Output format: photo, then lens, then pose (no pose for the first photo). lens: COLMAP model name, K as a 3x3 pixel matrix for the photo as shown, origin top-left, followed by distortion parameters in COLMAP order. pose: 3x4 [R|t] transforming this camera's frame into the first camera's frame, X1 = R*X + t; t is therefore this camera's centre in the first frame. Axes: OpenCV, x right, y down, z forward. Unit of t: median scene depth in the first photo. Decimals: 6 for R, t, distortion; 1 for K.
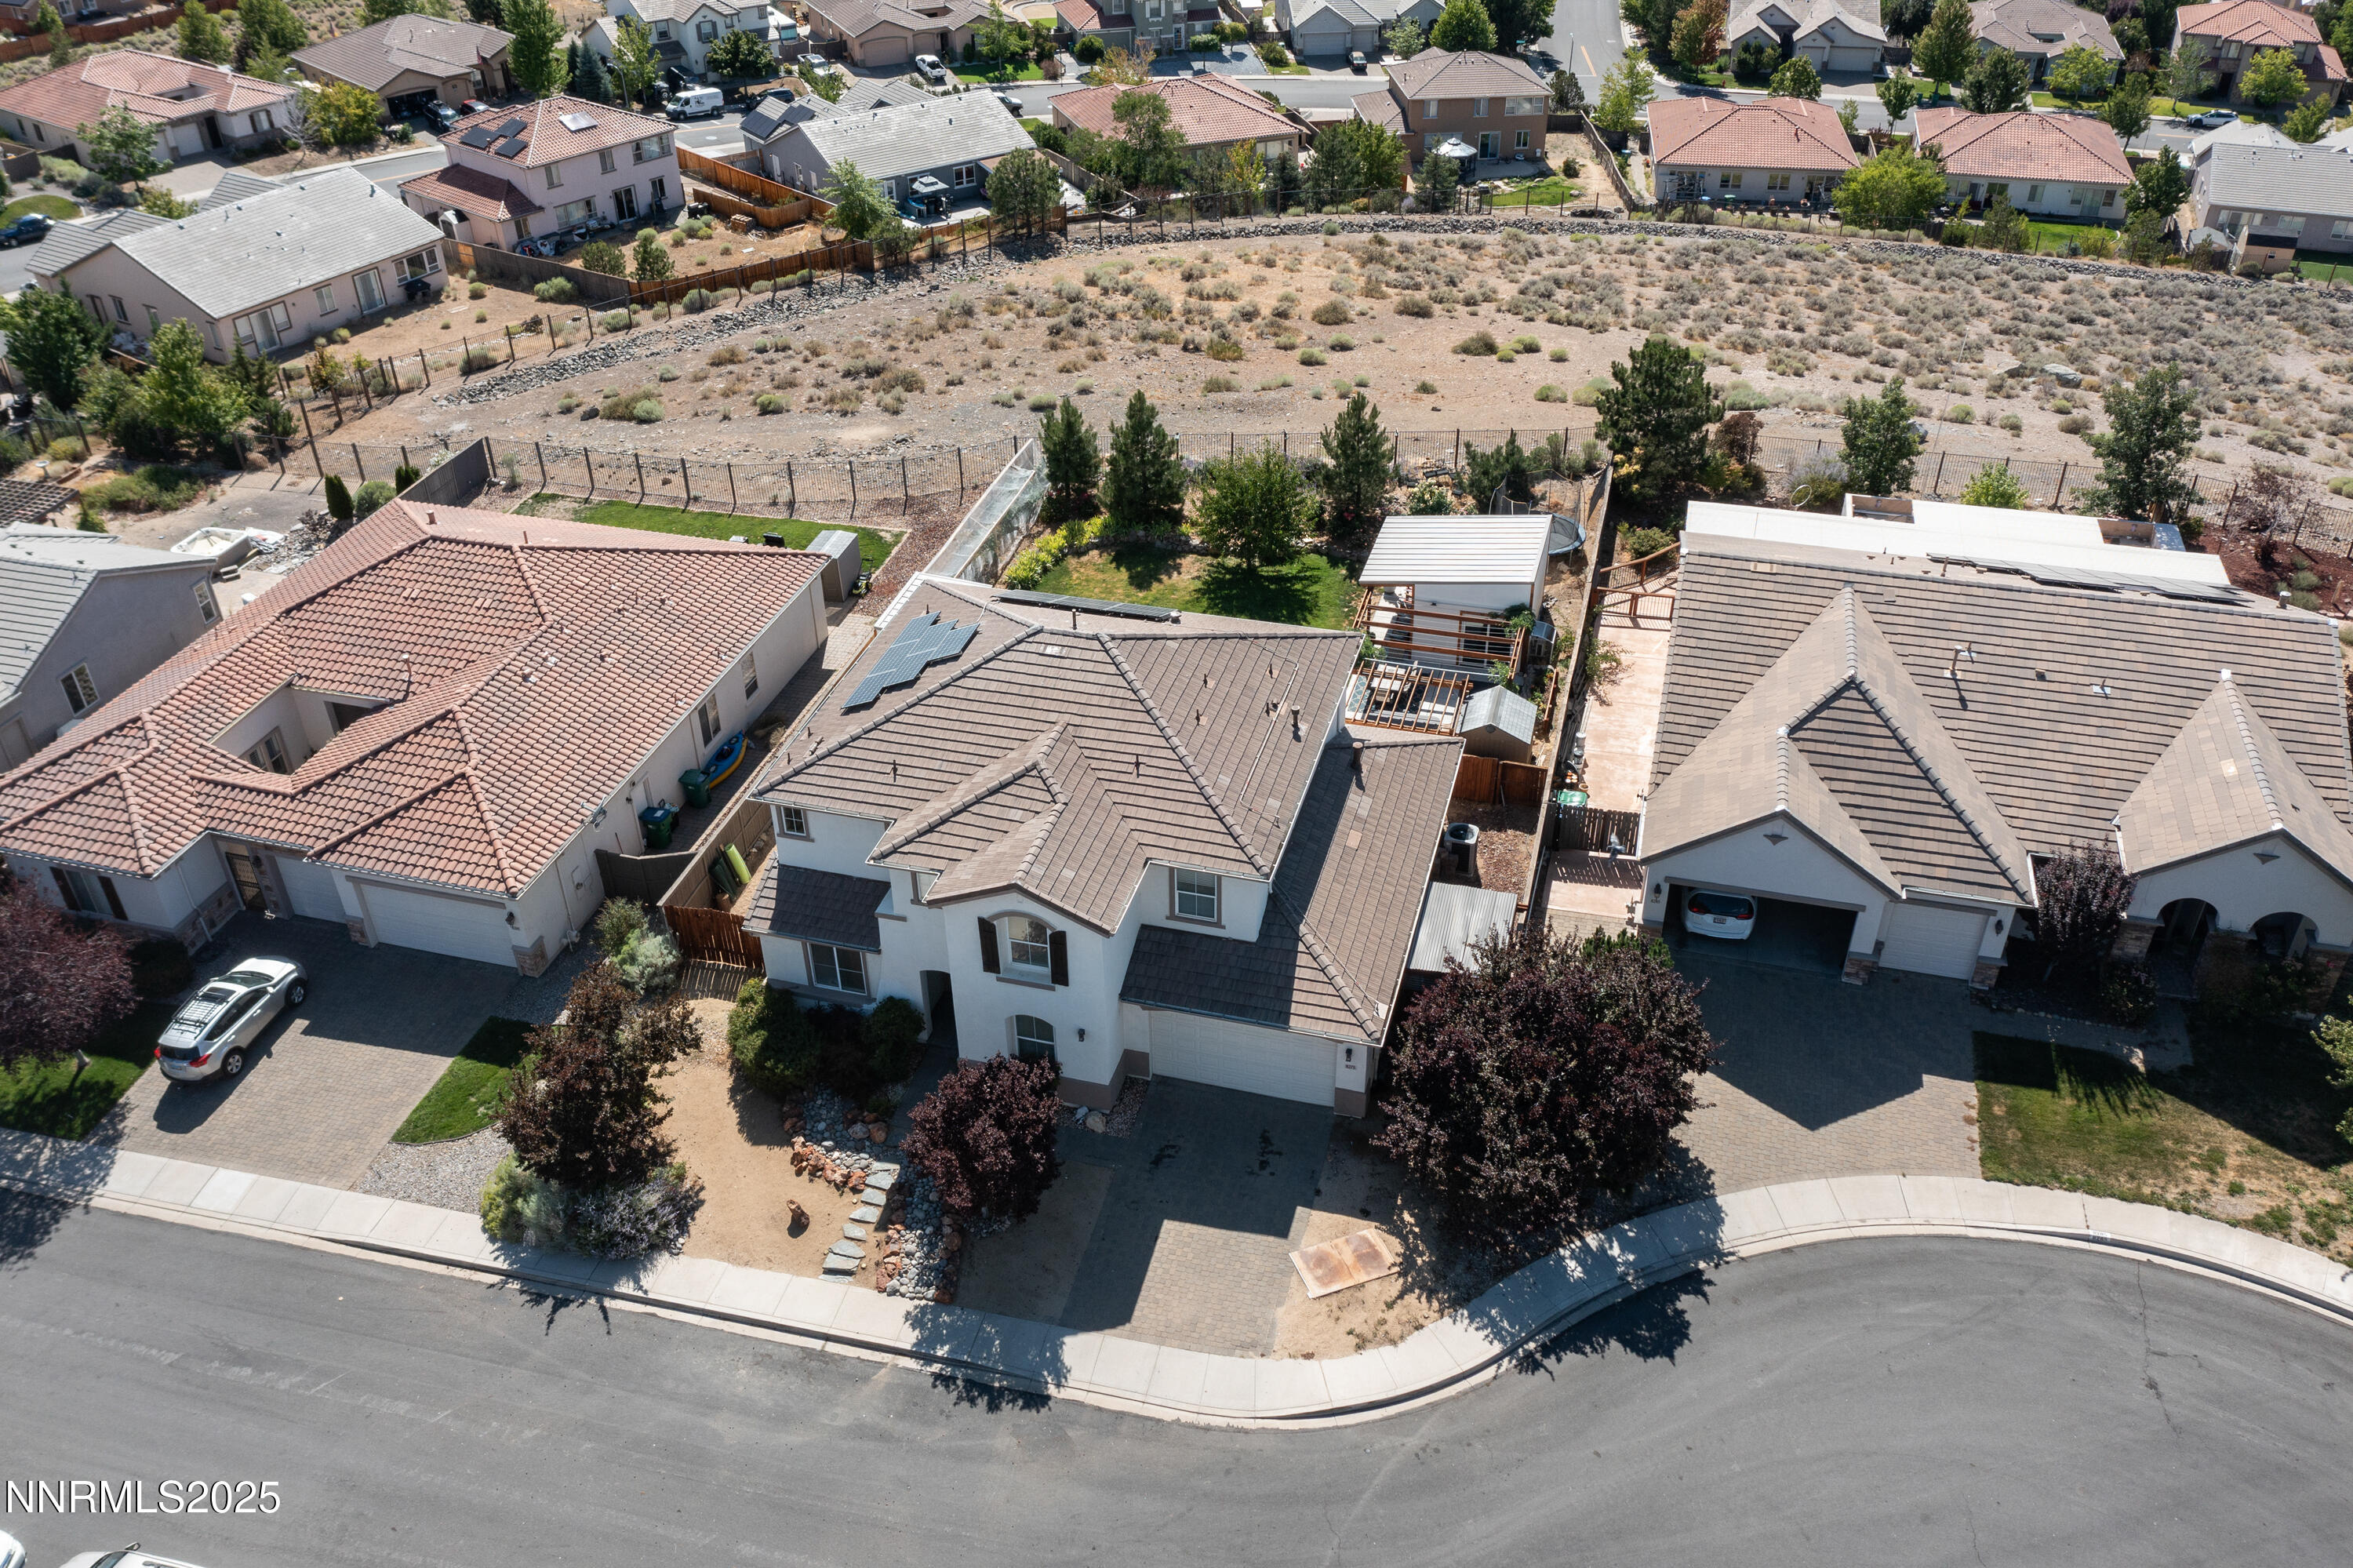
lens RADIAL K [[1850.7, 0, 1180.2], [0, 1850.7, 786.8], [0, 0, 1]] dist [-0.005159, 0.001166]
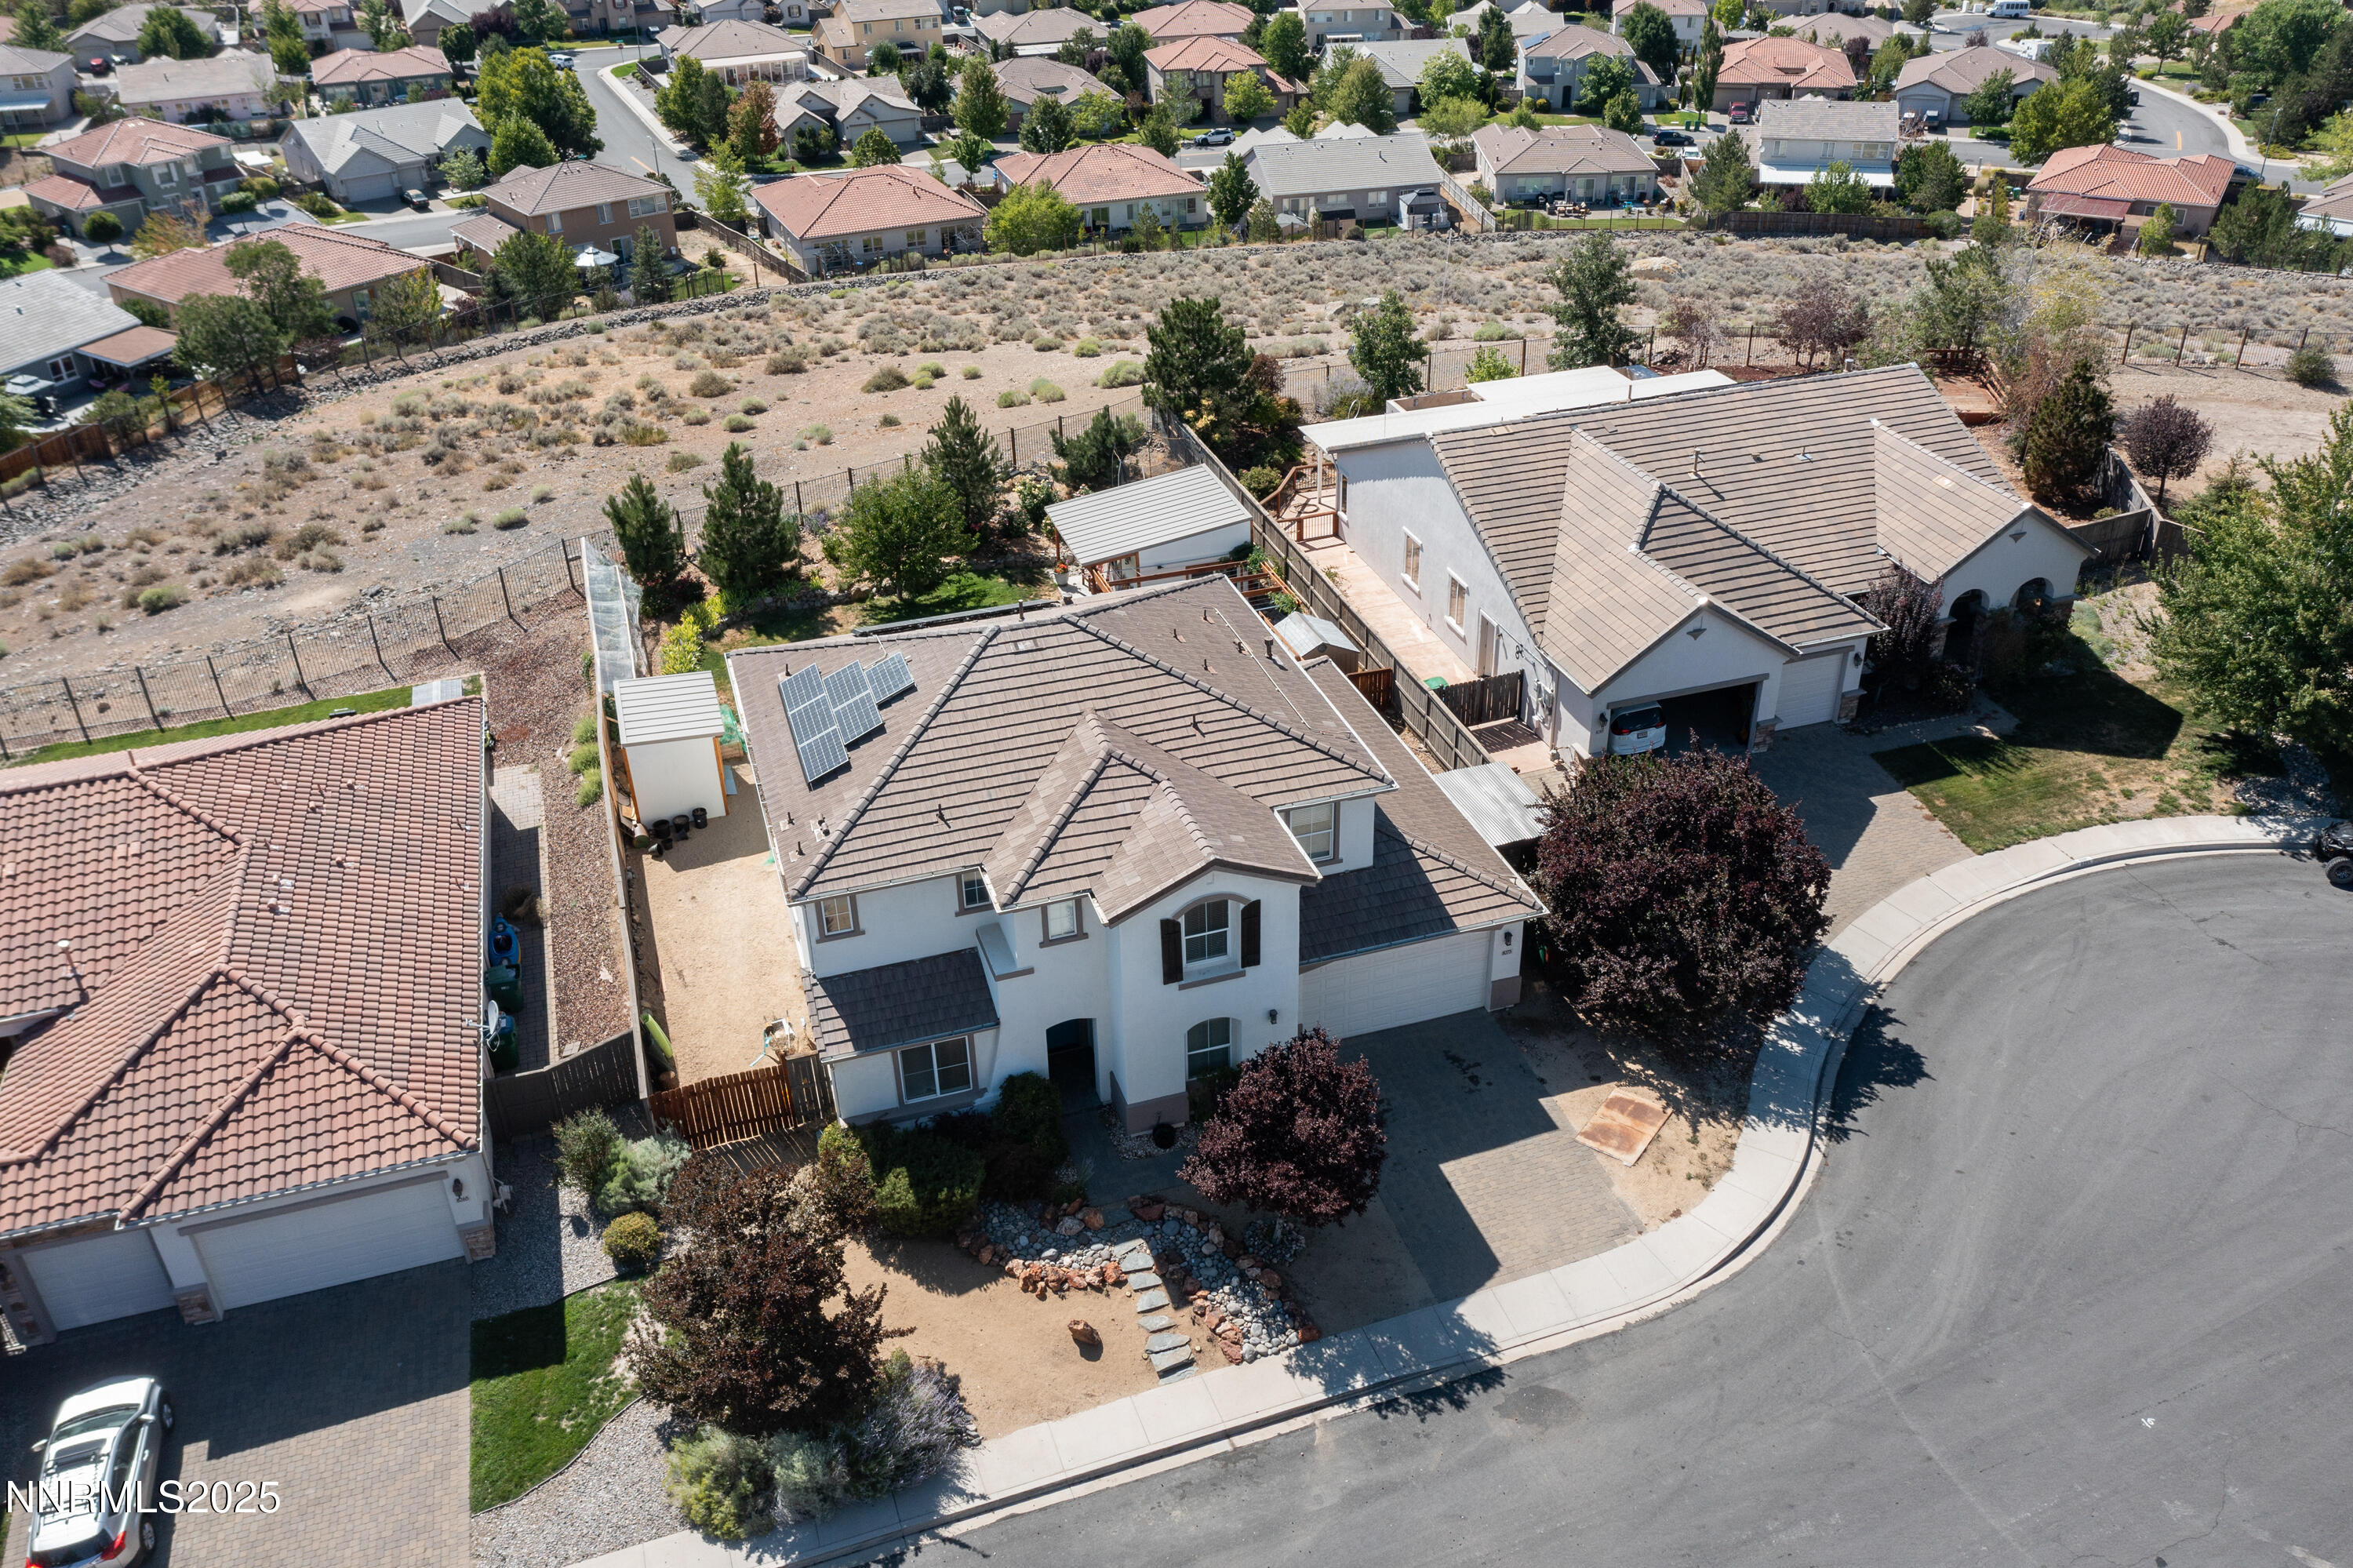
lens RADIAL K [[1856.7, 0, 1181.1], [0, 1856.7, 786.6], [0, 0, 1]] dist [-0.005928, 0.008231]
pose [[0.835136, -0.289390, 0.467762, -0.365587], [0.322011, 0.946675, 0.010766, 0.003541], [-0.445934, 0.141633, 0.883789, 0.160550]]
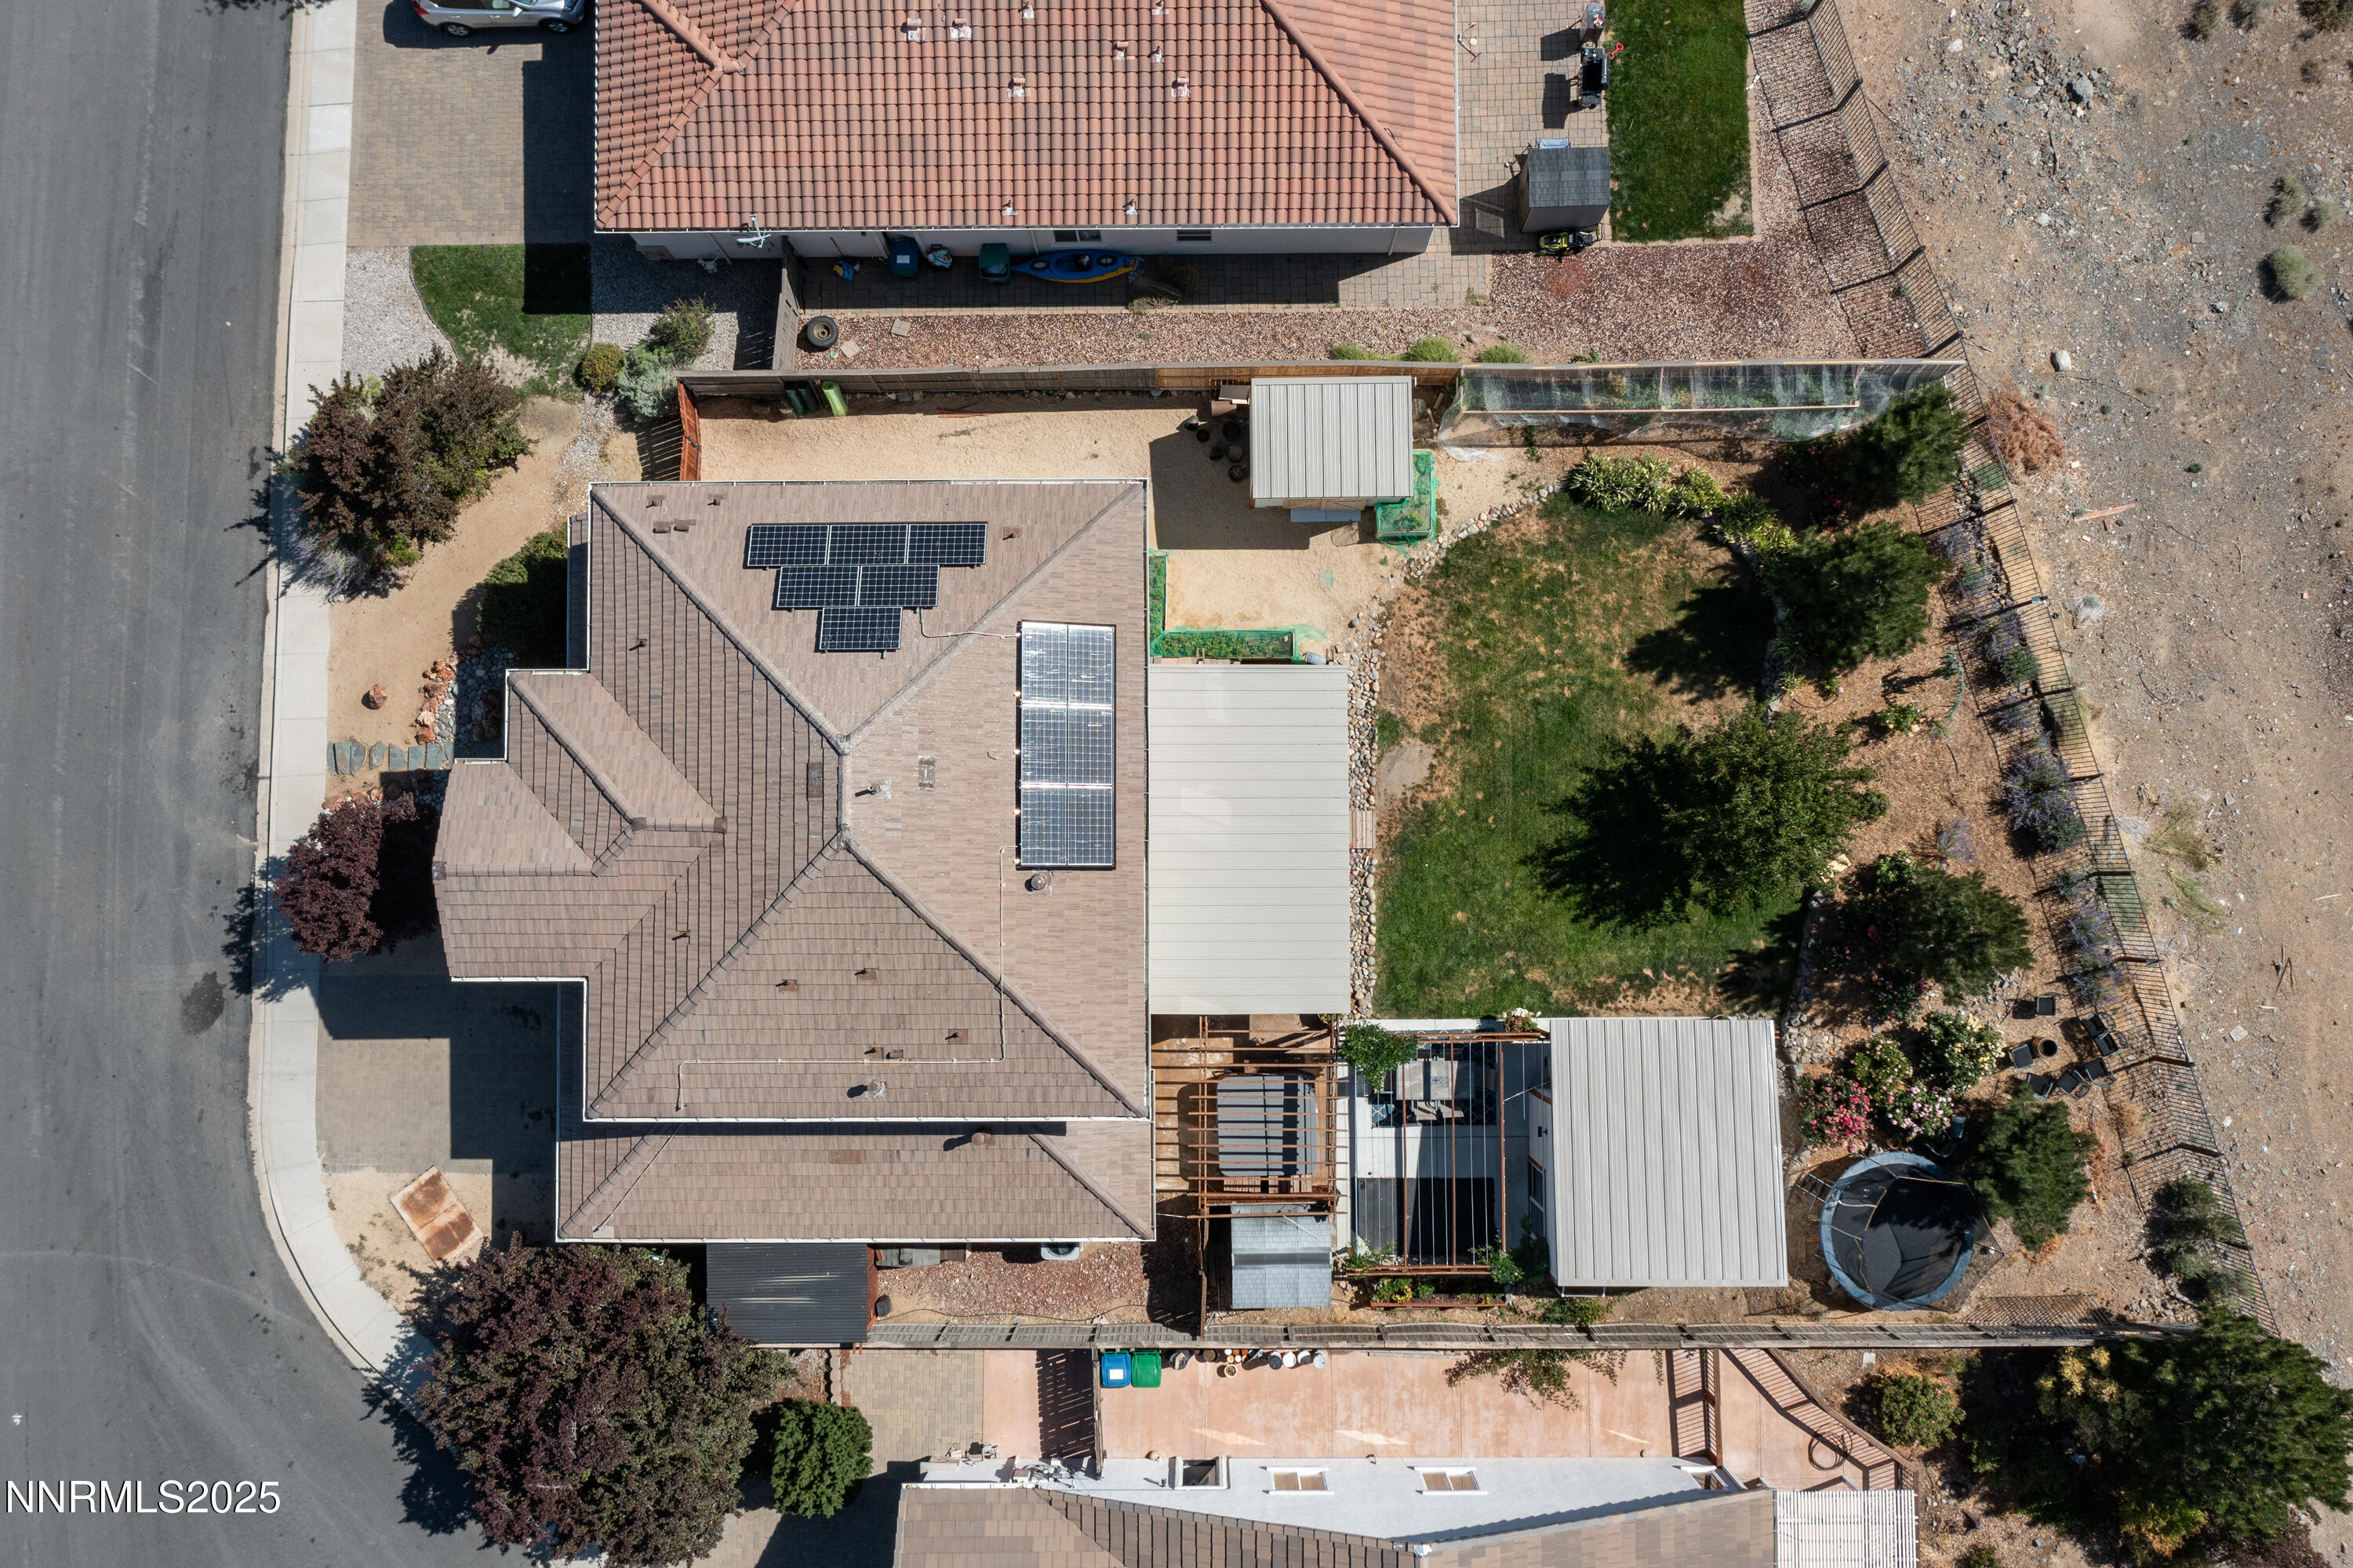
lens RADIAL K [[1847.6, 0, 1163.6], [0, 1847.6, 779.3], [0, 0, 1]] dist [-0.002631, -0.000204]
pose [[0.270669, 0.962127, -0.032415, -0.004859], [-0.539478, 0.179484, 0.822647, -0.648387], [0.797309, -0.205178, 0.567627, 0.563449]]
